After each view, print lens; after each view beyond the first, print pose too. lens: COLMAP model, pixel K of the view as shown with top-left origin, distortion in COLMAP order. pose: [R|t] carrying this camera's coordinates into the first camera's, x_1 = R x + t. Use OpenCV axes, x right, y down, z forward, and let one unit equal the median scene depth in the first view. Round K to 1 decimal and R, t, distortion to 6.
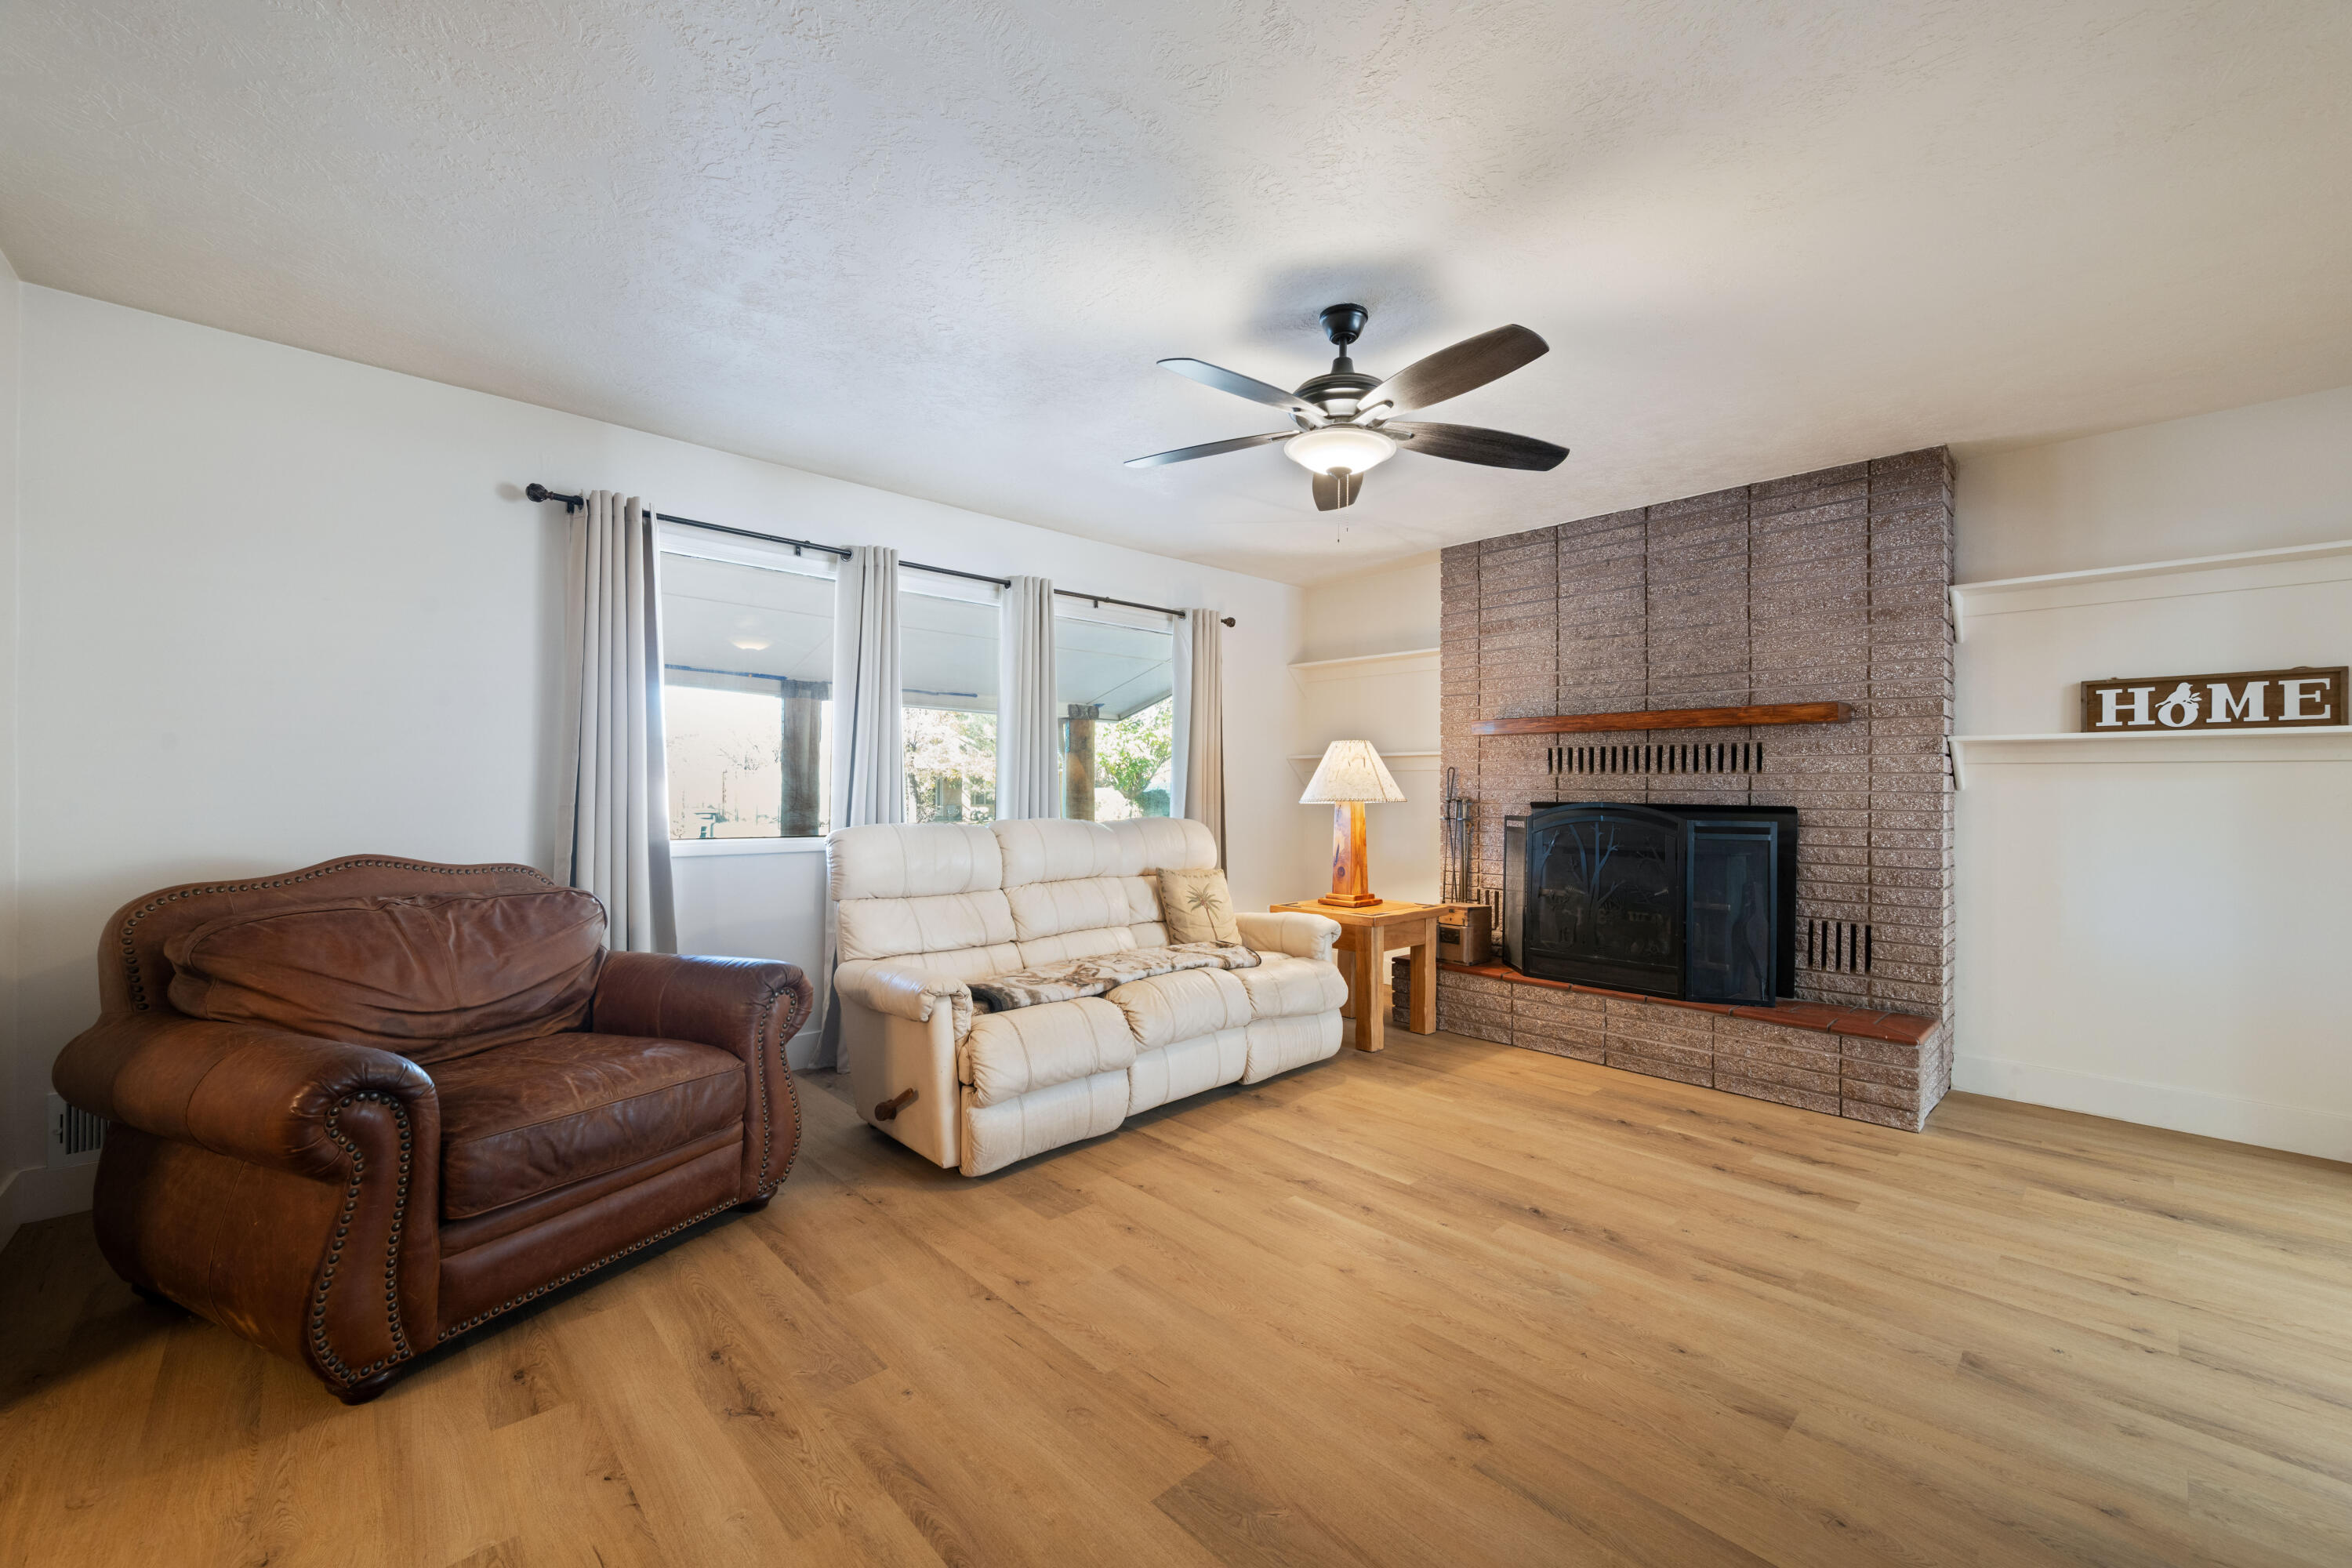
lens RADIAL K [[923.9, 0, 1169.5], [0, 923.9, 784.7], [0, 0, 1]] dist [-0.000115, 0.000402]
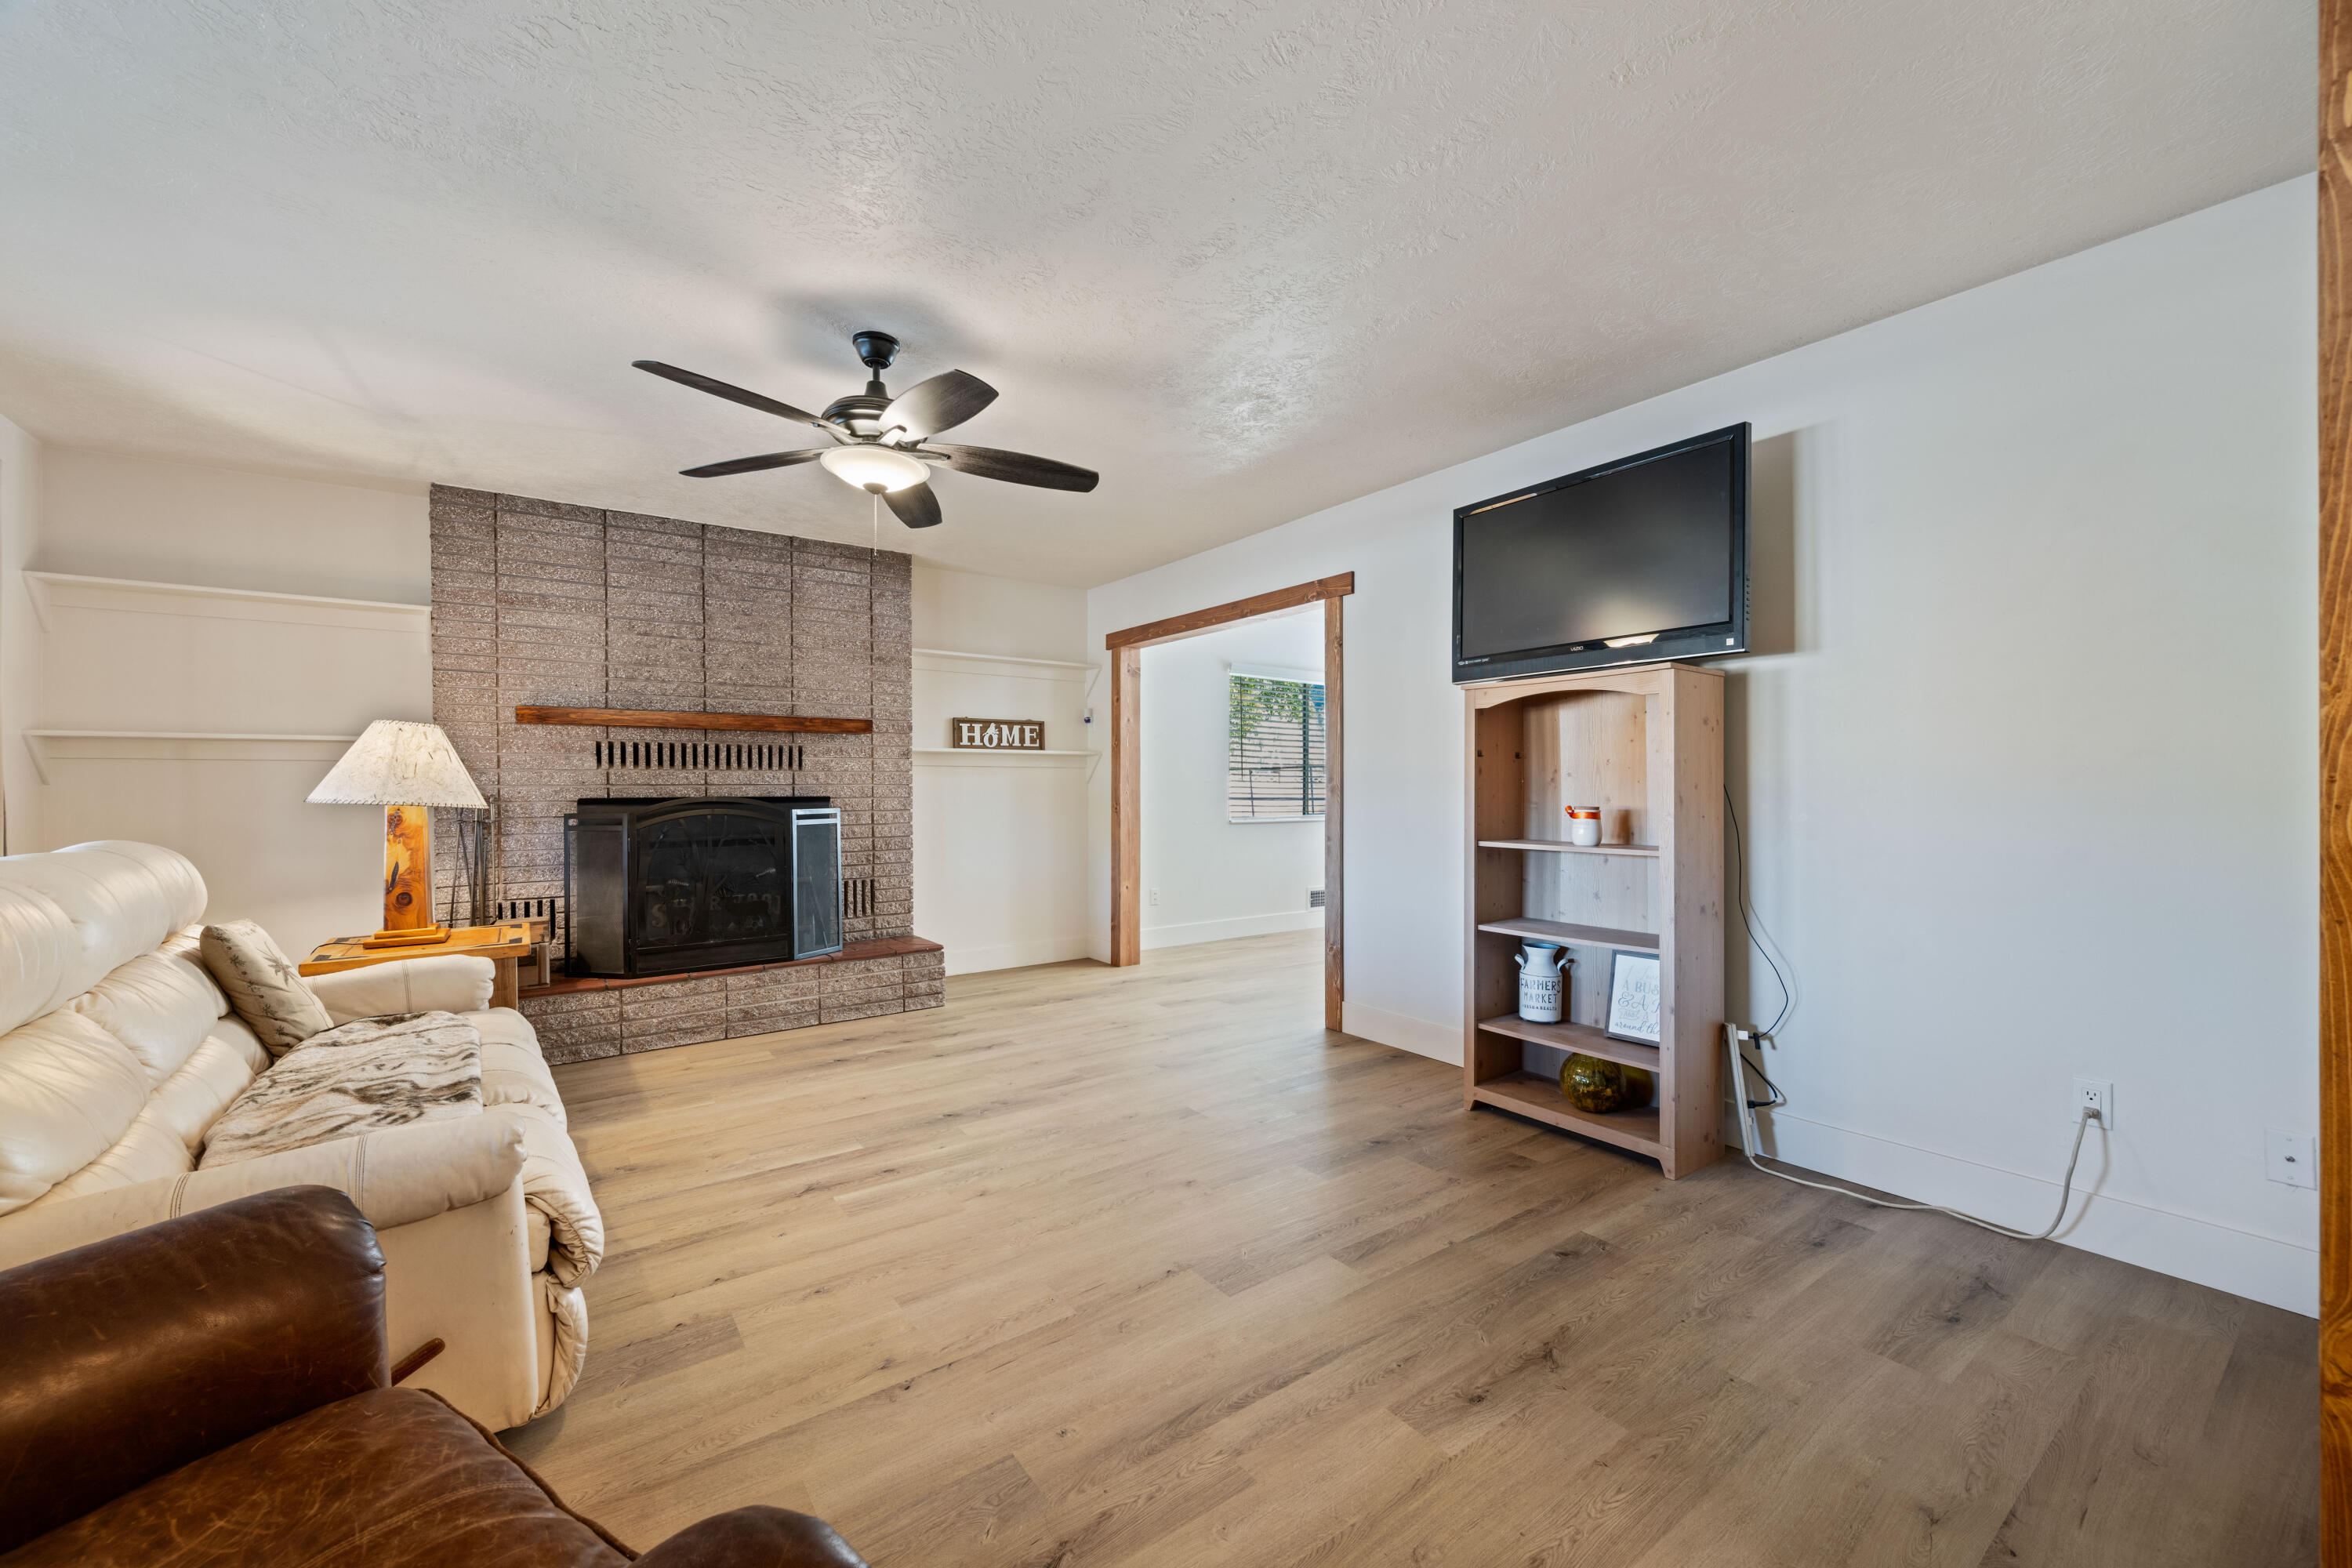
lens RADIAL K [[923.9, 0, 1169.5], [0, 923.9, 784.7], [0, 0, 1]] dist [-0.000115, 0.000402]
pose [[0.127285, -0.009819, 0.991818, -0.551709], [-0.001354, 0.999948, 0.010073, -0.006723], [-0.991865, -0.002625, 0.127265, 0.355447]]
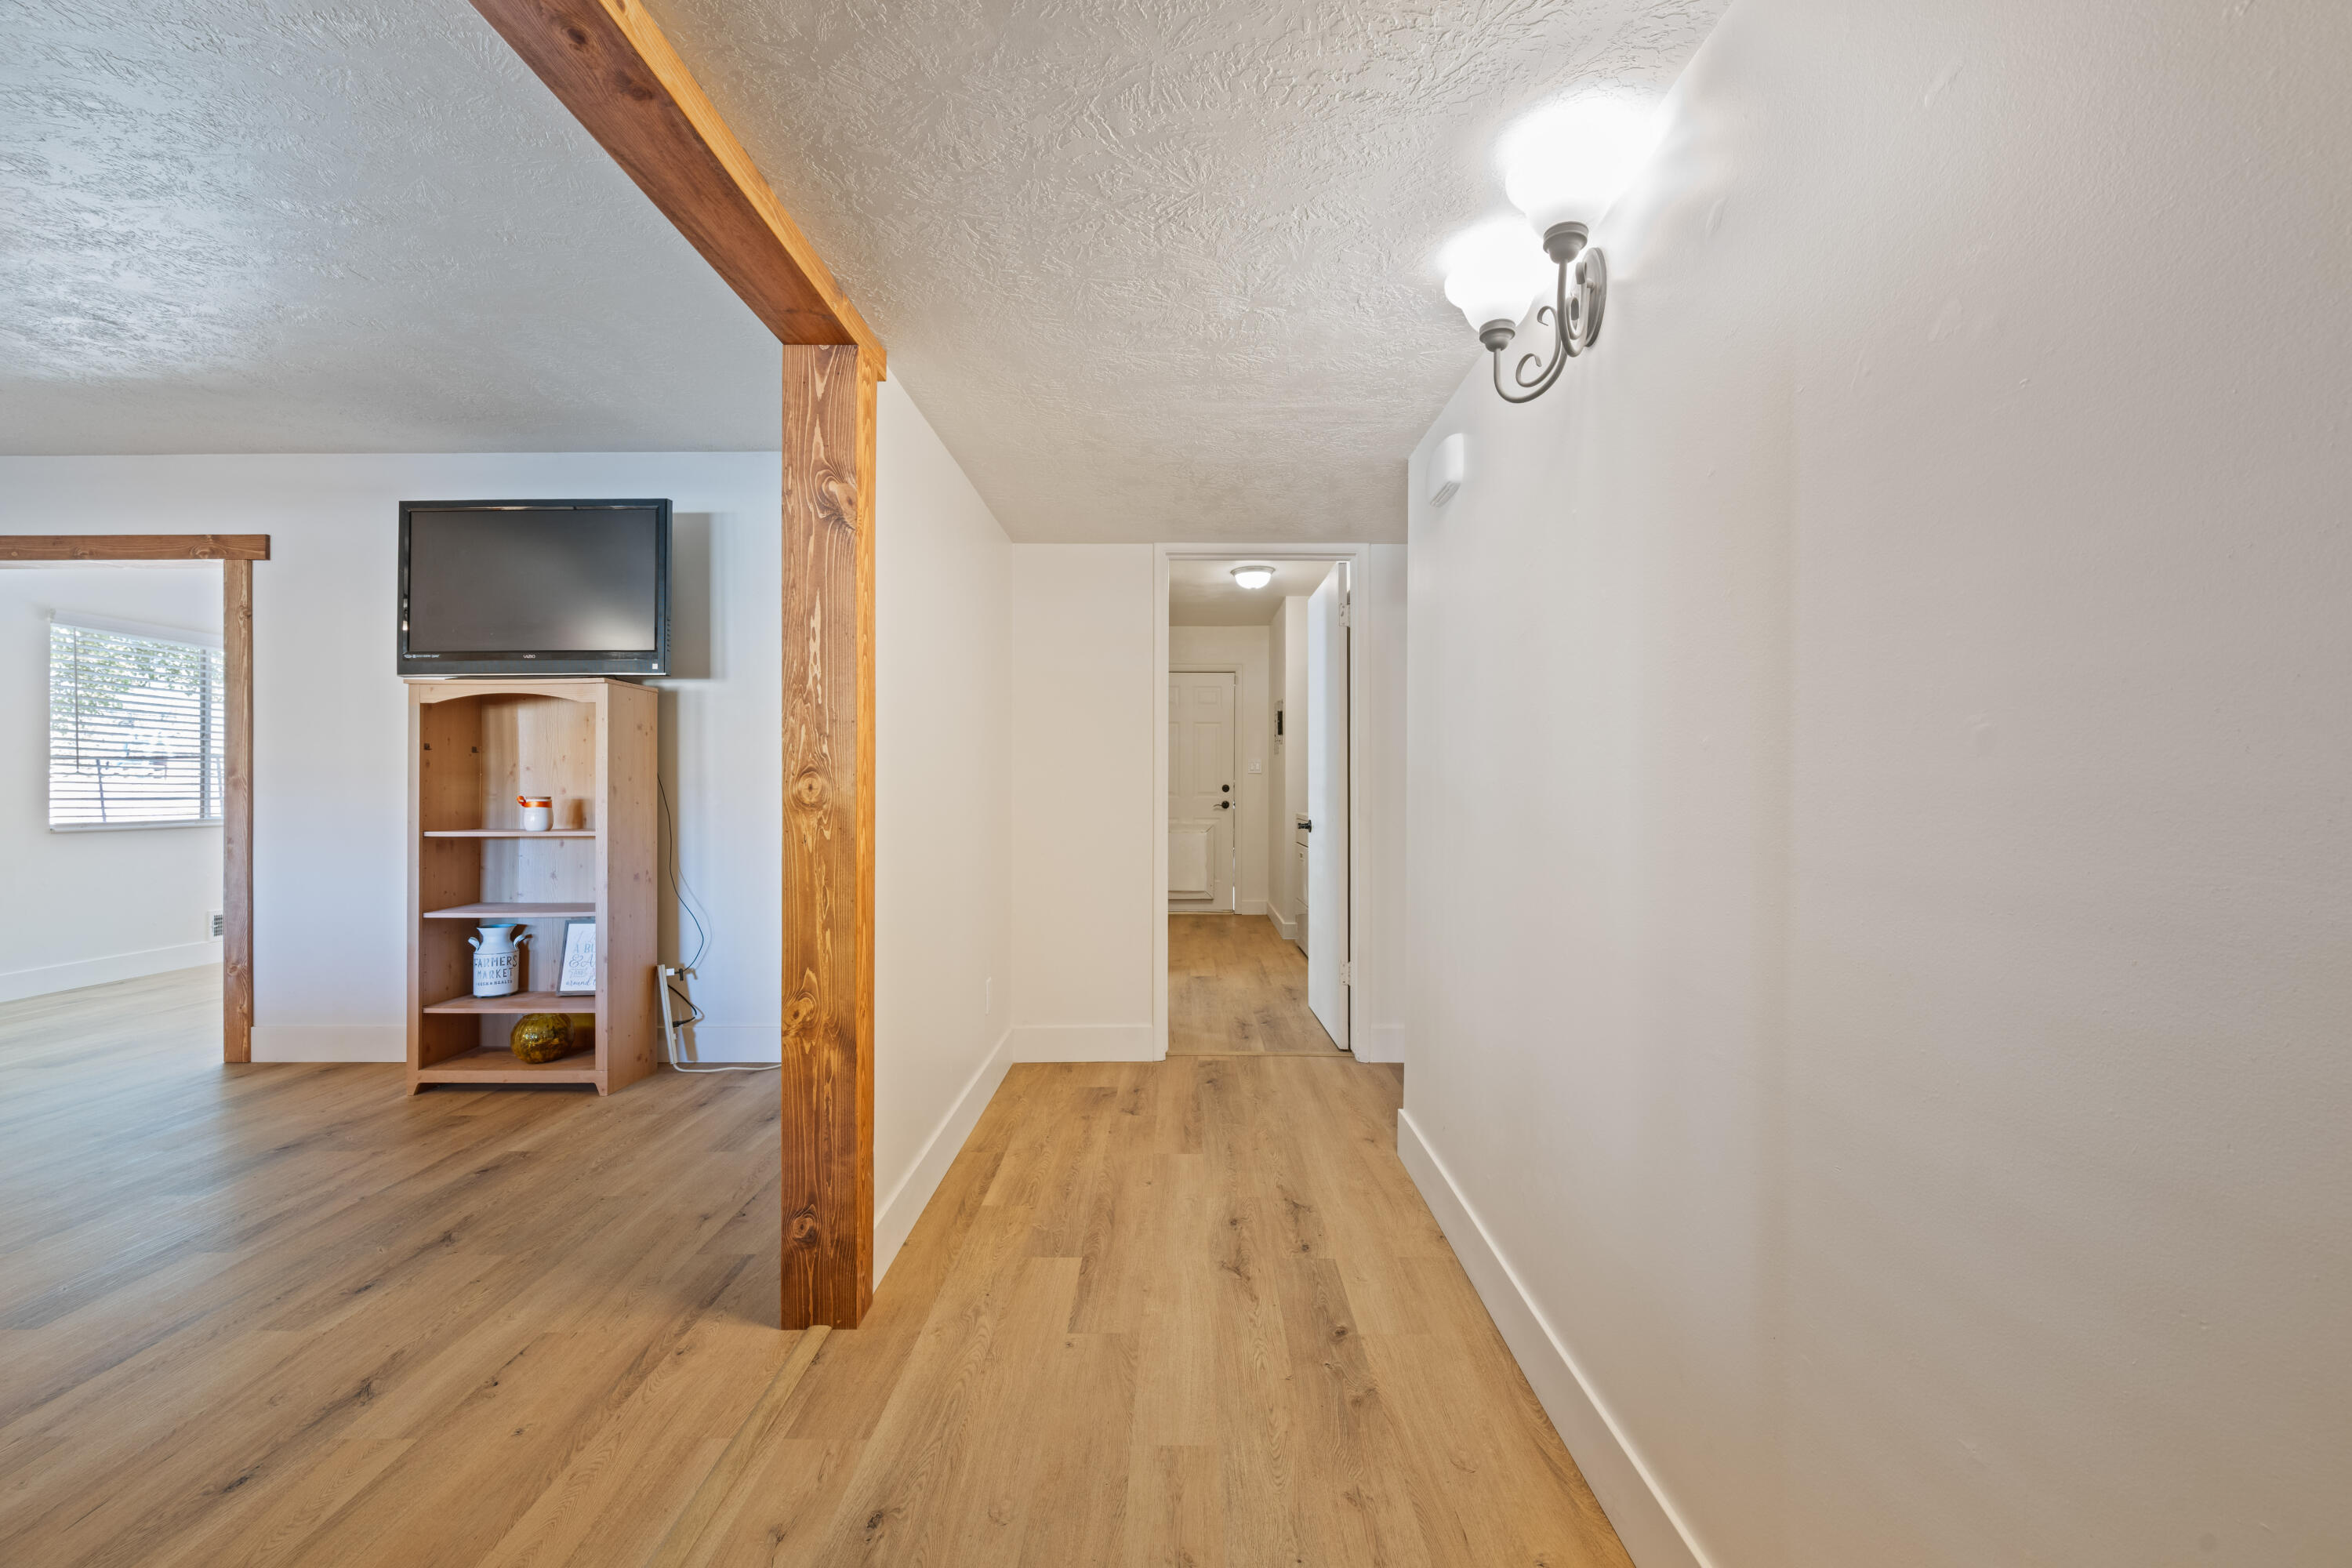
lens RADIAL K [[923.9, 0, 1169.5], [0, 923.9, 784.7], [0, 0, 1]] dist [-0.000115, 0.000402]
pose [[-0.727218, -0.010952, 0.686319, -0.797172], [-0.010076, 0.999935, 0.005280, -0.002694], [-0.686332, -0.003076, -0.727281, 0.333075]]
